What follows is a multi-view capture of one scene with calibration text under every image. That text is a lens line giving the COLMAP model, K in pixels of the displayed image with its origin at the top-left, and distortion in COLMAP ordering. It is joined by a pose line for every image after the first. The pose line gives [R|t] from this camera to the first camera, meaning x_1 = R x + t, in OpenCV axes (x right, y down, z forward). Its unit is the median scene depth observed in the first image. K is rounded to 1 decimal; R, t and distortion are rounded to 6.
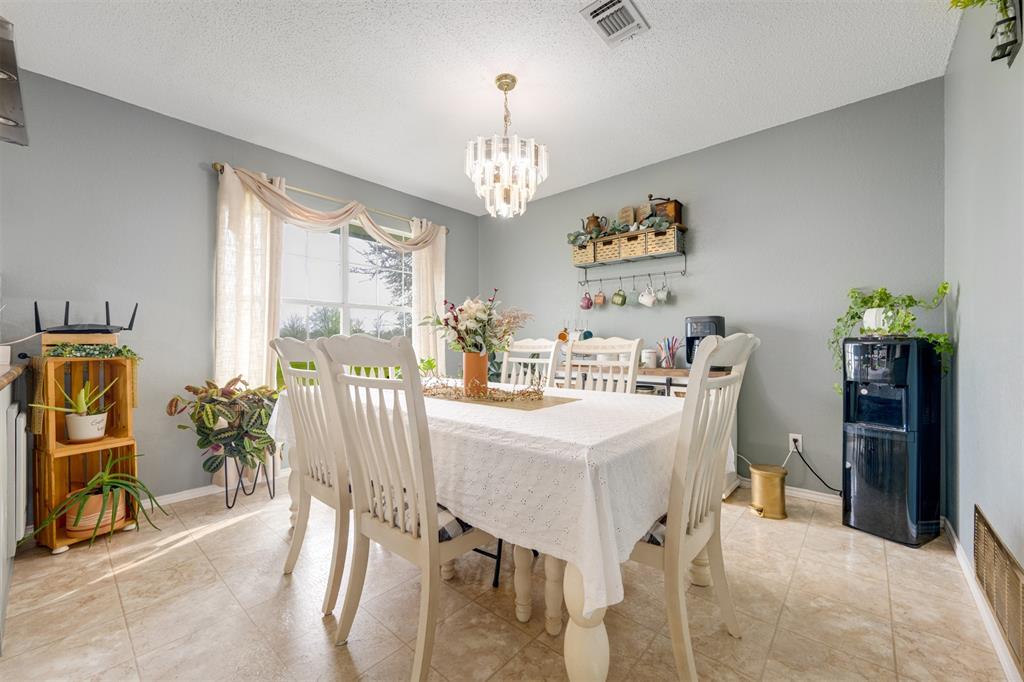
lens RADIAL K [[400.9, 0, 508.9], [0, 400.9, 338.0], [0, 0, 1]] dist [-0.002921, 0.000656]
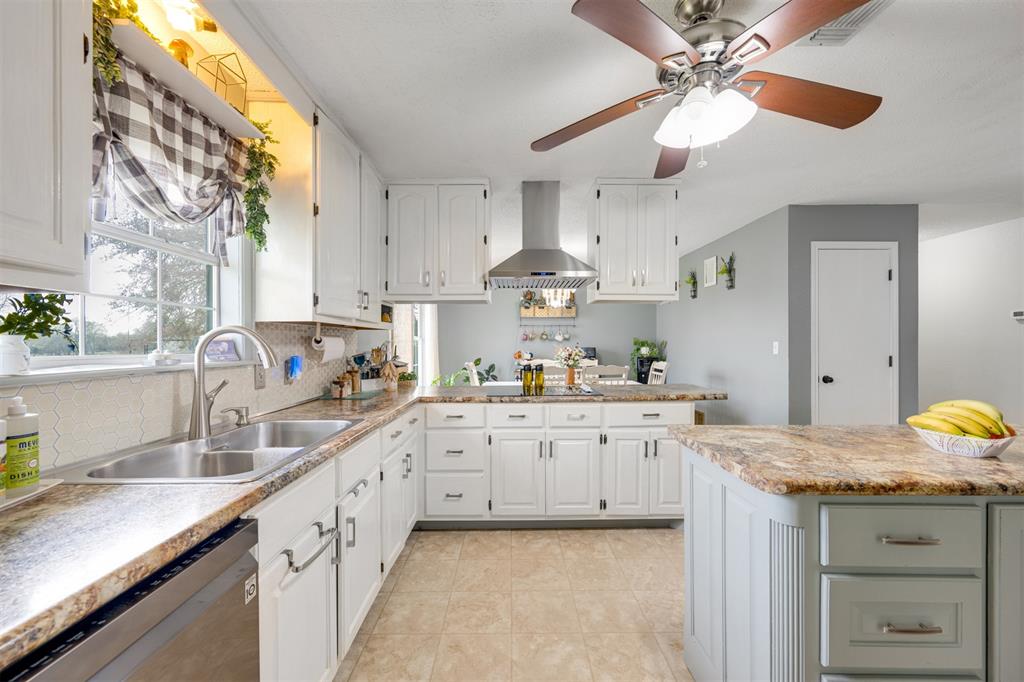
lens RADIAL K [[400.9, 0, 510.5], [0, 400.9, 341.5], [0, 0, 1]] dist [-0.002921, 0.000656]
pose [[0.751029, 0.003997, 0.660257, -1.552185], [-0.005707, 0.999984, 0.000439, -0.100220], [-0.660245, -0.004098, 0.751040, -0.486160]]
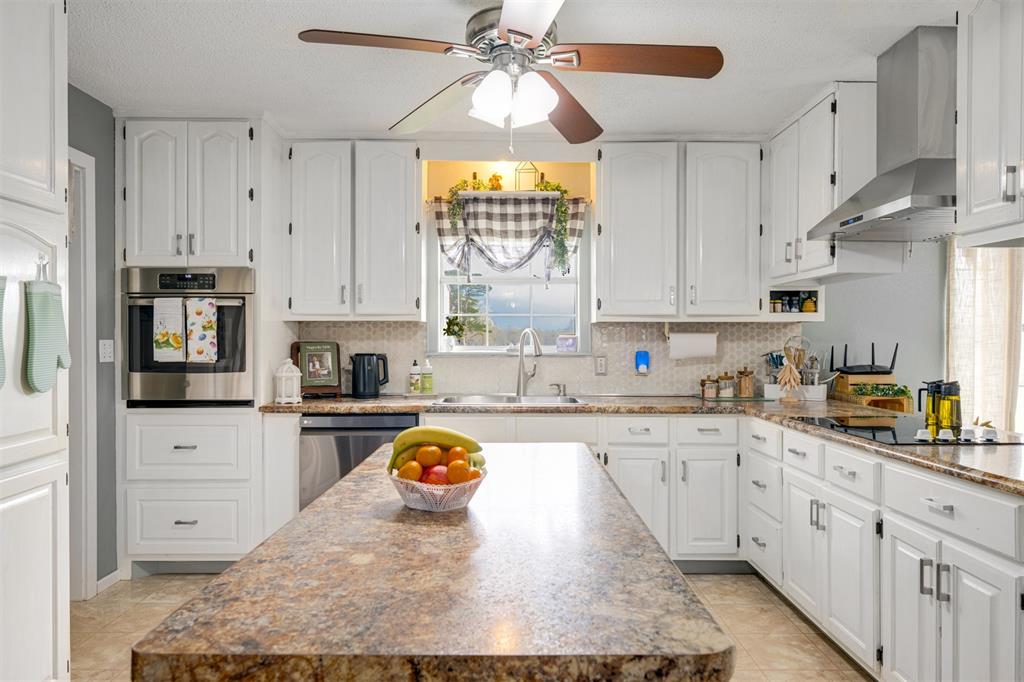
lens RADIAL K [[634.1, 0, 508.3], [0, 634.1, 341.7], [0, 0, 1]] dist [-0.004456, 0.000357]
pose [[0.664144, 0.006384, -0.747577, -0.346274], [0.003252, 0.999929, 0.011428, -0.107530], [0.747597, -0.010021, 0.664077, -0.803590]]
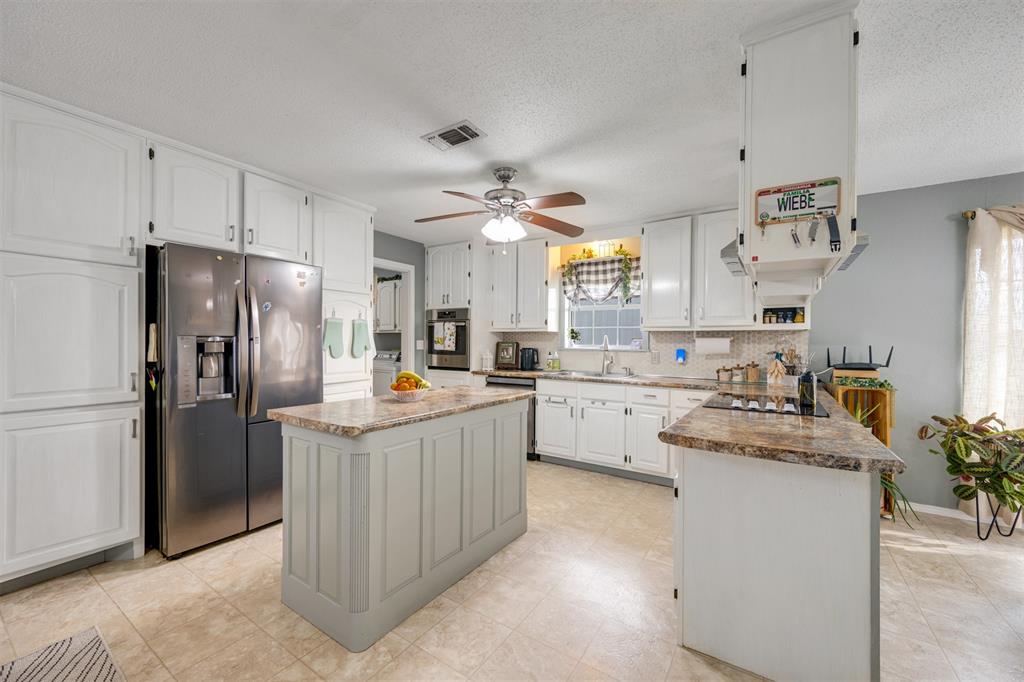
lens RADIAL K [[400.9, 0, 511.6], [0, 400.9, 342.3], [0, 0, 1]] dist [-0.002921, 0.000656]
pose [[0.138720, 0.007252, -0.990305, 0.171199], [-0.000089, 0.999973, 0.007310, -0.103544], [0.990332, -0.000926, 0.138716, -0.377422]]
